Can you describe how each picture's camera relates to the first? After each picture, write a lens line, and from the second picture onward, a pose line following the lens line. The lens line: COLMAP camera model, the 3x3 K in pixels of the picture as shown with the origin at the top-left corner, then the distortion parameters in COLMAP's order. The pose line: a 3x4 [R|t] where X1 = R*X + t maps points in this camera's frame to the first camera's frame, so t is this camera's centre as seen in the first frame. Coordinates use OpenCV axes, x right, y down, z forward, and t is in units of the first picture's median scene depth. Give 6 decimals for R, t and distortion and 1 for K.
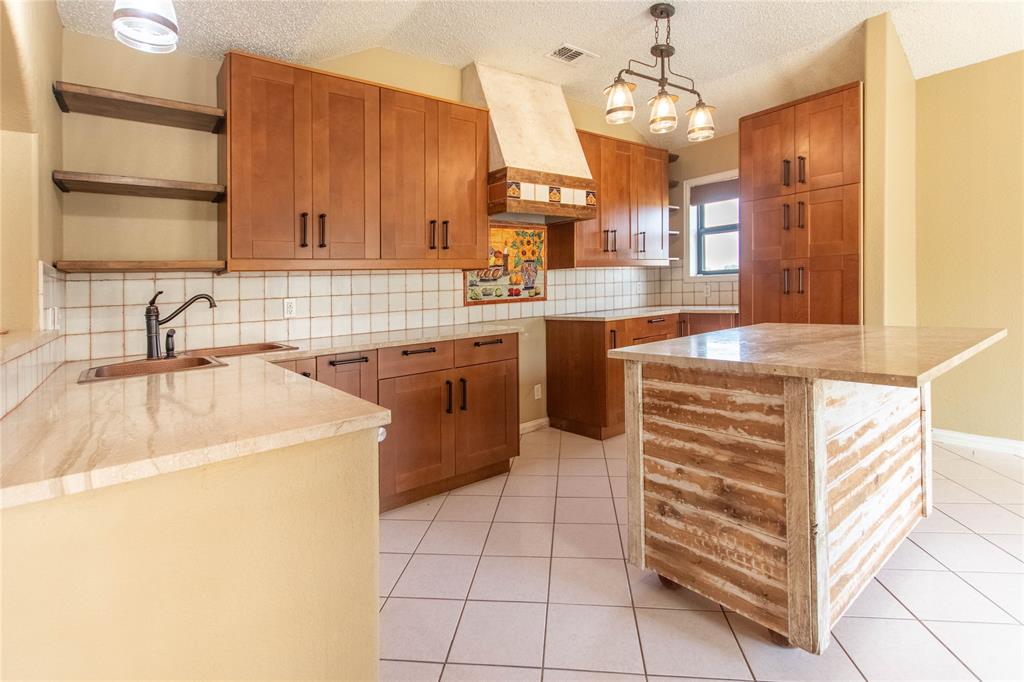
lens RADIAL K [[488.2, 0, 511.3], [0, 488.2, 284.5], [0, 0, 1]] dist [0.002478, 0.000341]
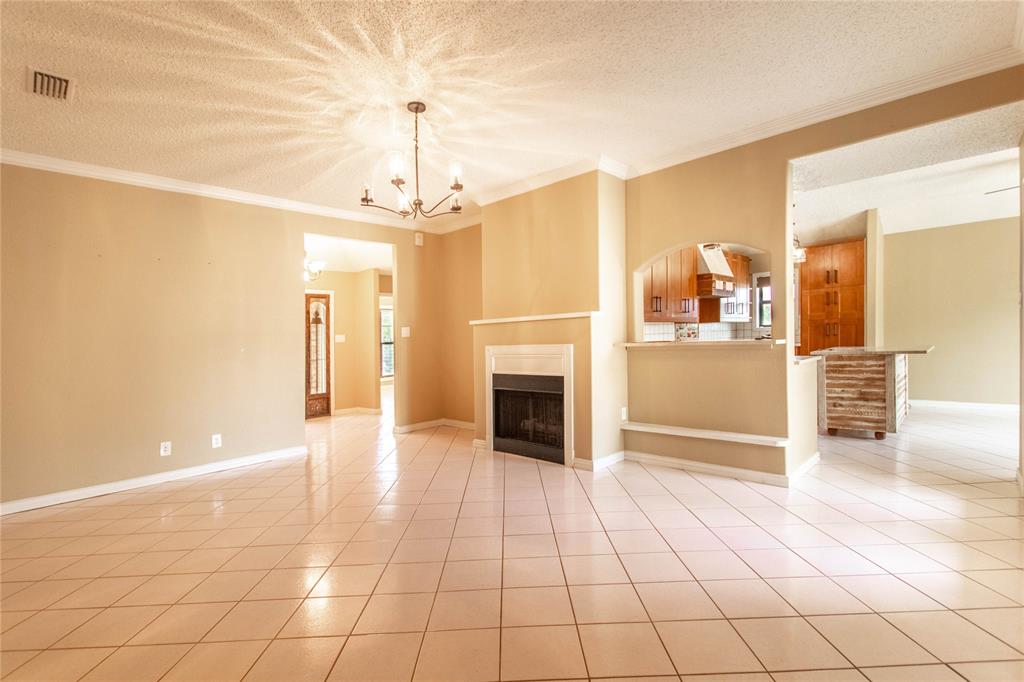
lens RADIAL K [[471.9, 0, 507.8], [0, 471.9, 342.4], [0, 0, 1]] dist [-0.001781, -0.000445]
pose [[0.991141, 0.004624, 0.132734, -1.950787], [-0.005610, 0.999959, 0.007056, 0.074745], [-0.132696, -0.007739, 0.991127, -1.488999]]
